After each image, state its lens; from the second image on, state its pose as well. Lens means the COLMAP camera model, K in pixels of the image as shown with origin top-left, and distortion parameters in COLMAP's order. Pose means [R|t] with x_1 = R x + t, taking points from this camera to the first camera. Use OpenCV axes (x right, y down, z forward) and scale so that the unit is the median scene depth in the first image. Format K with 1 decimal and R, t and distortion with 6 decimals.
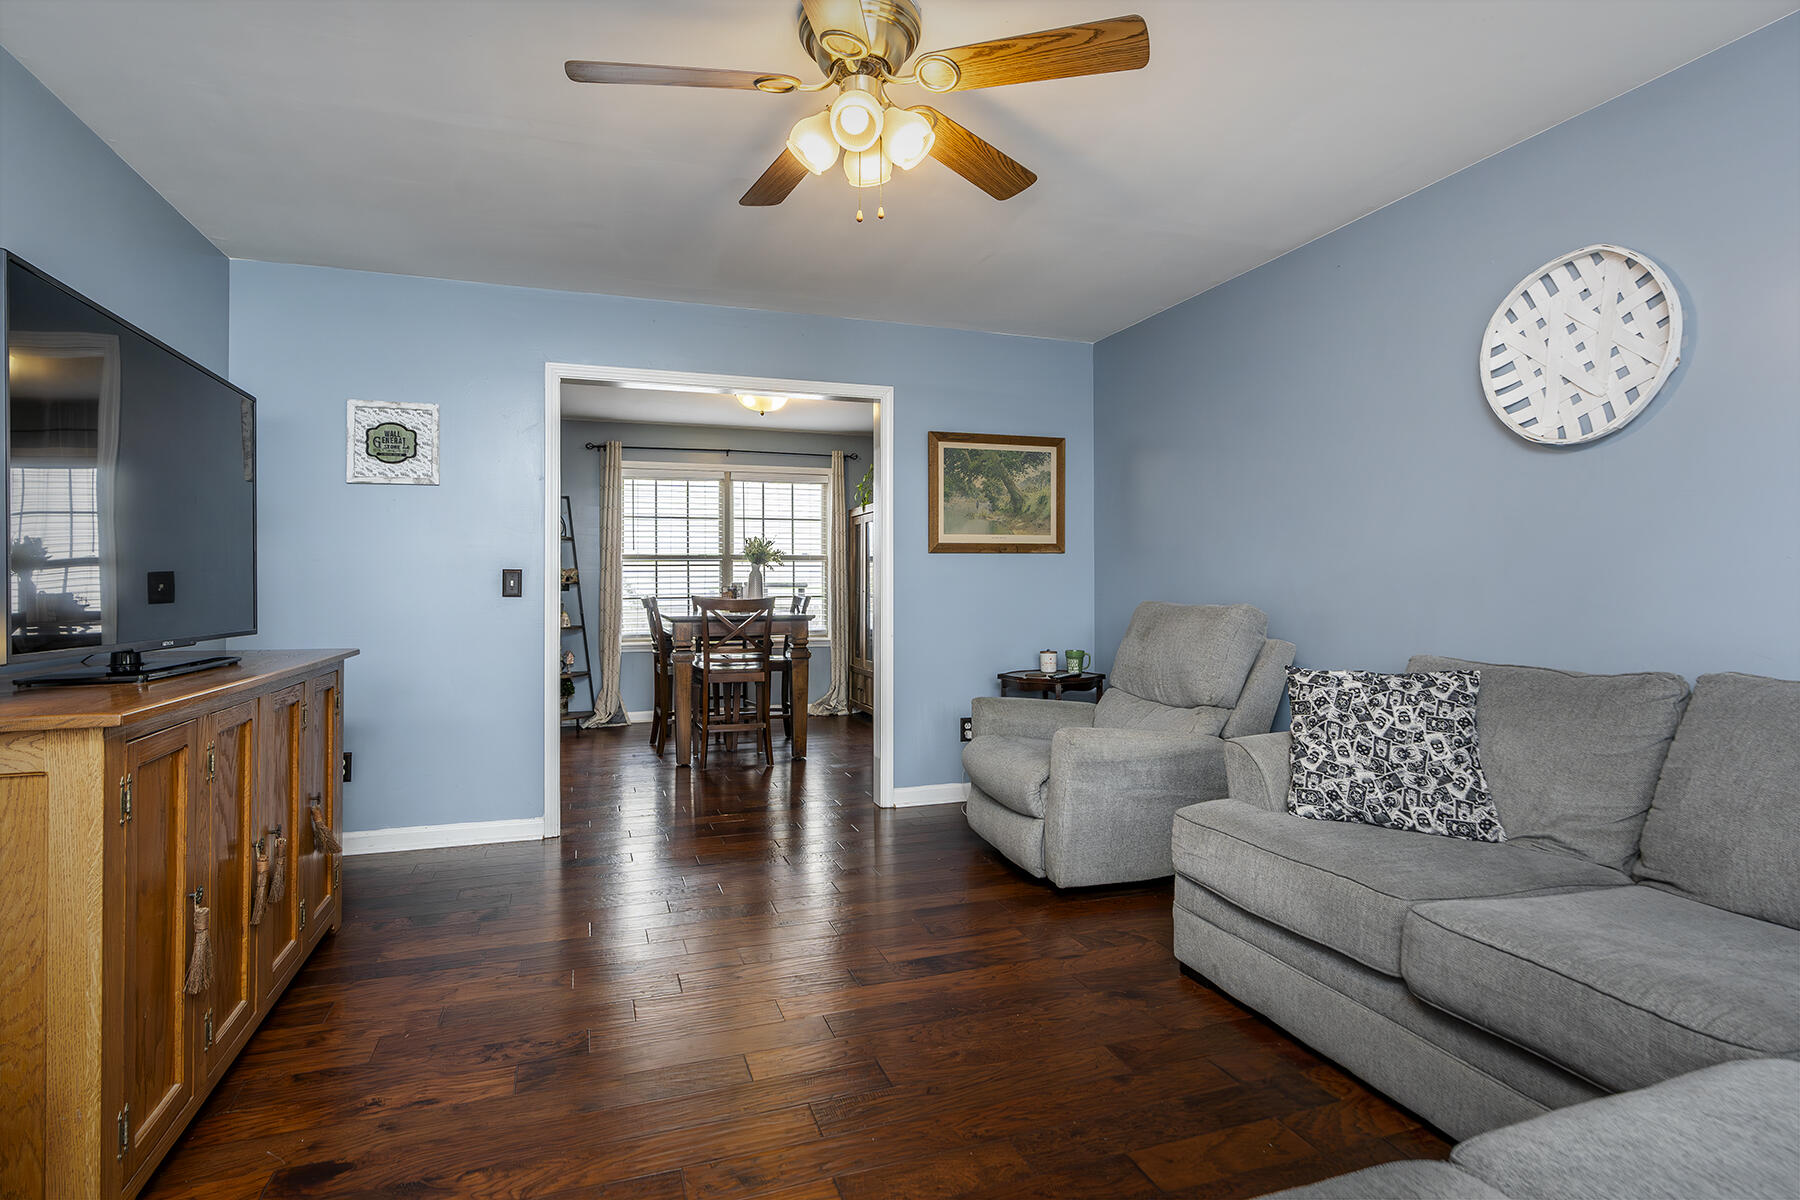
lens RADIAL K [[867.9, 0, 891.3], [0, 867.9, 567.5], [0, 0, 1]] dist [-0.000758, -0.000405]
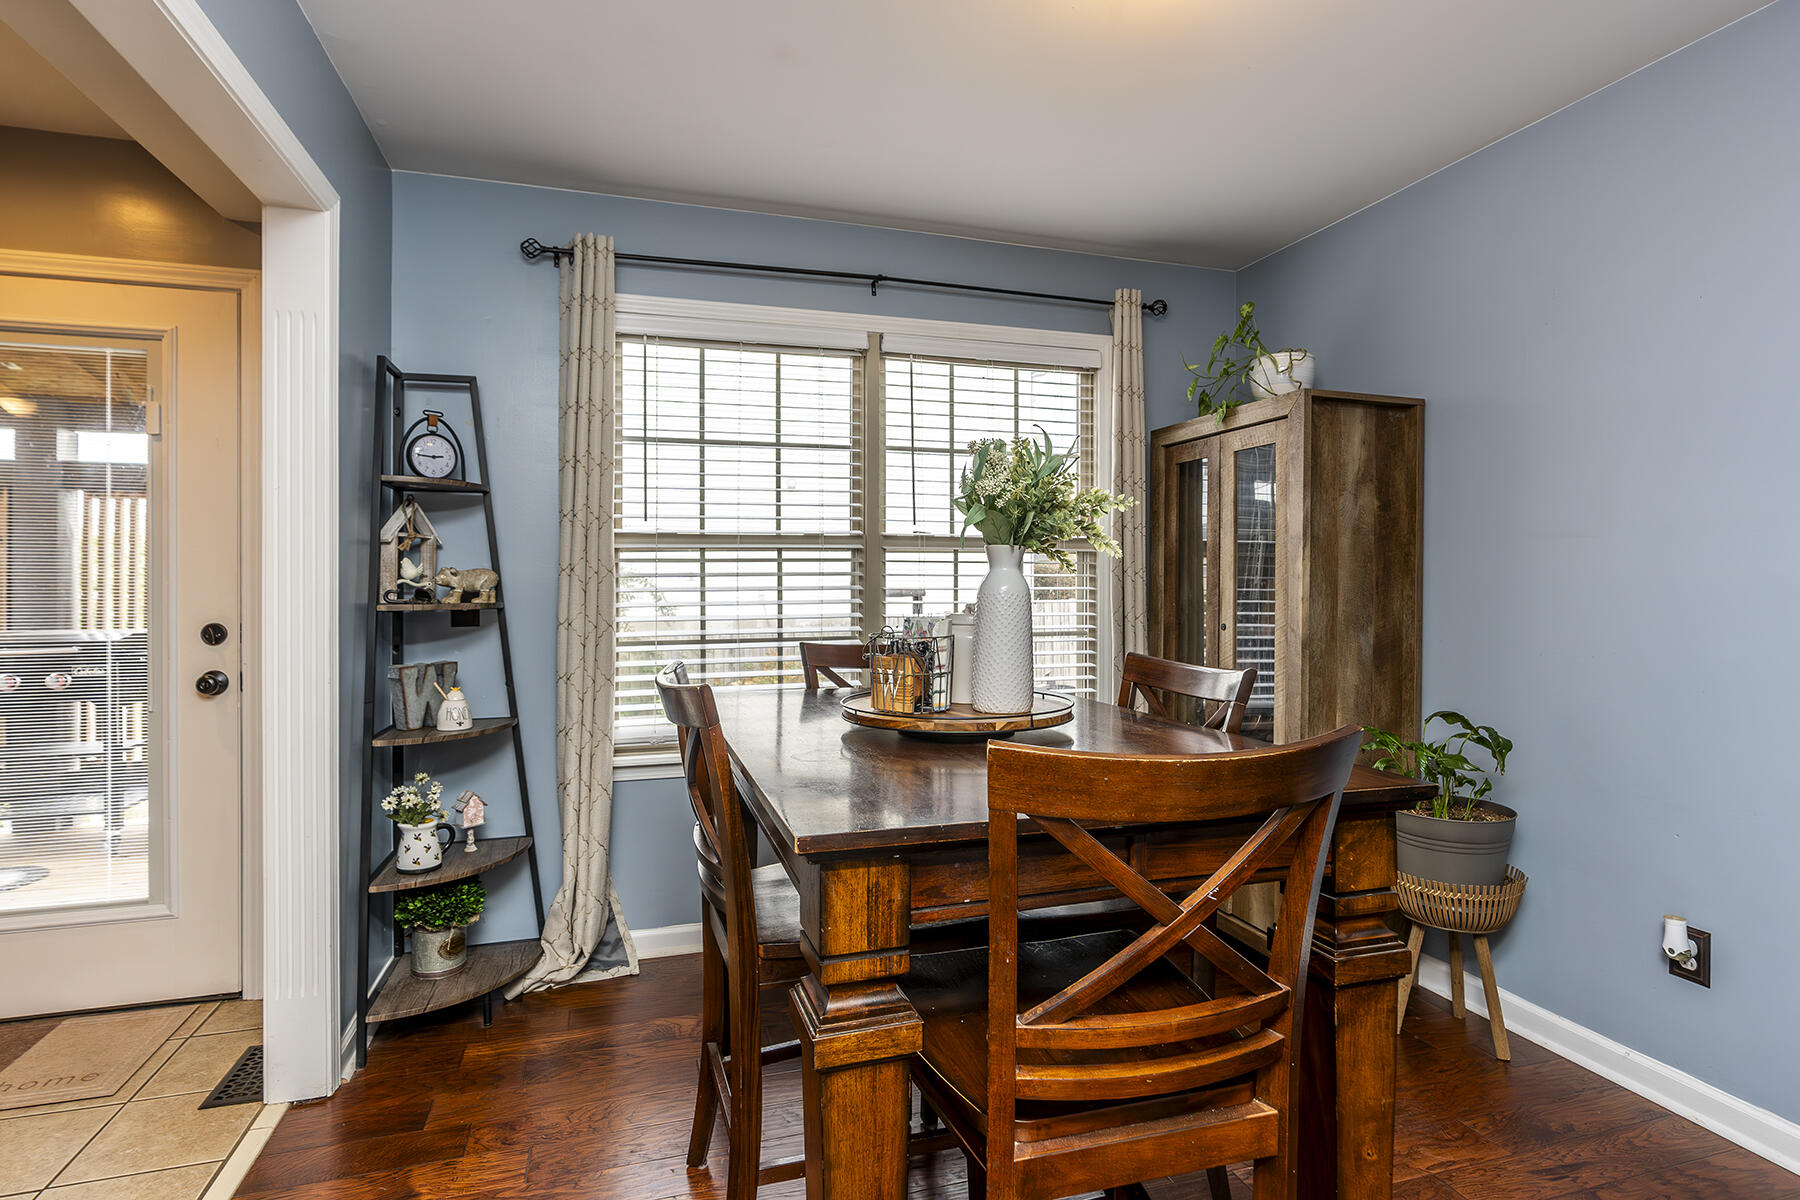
lens RADIAL K [[867.9, 0, 891.3], [0, 867.9, 567.5], [0, 0, 1]] dist [-0.000758, -0.000405]
pose [[0.999394, 0.006738, -0.034163, -0.166907], [-0.006106, 0.999809, 0.018566, -0.006713], [0.034282, -0.018346, 0.999244, 0.591792]]
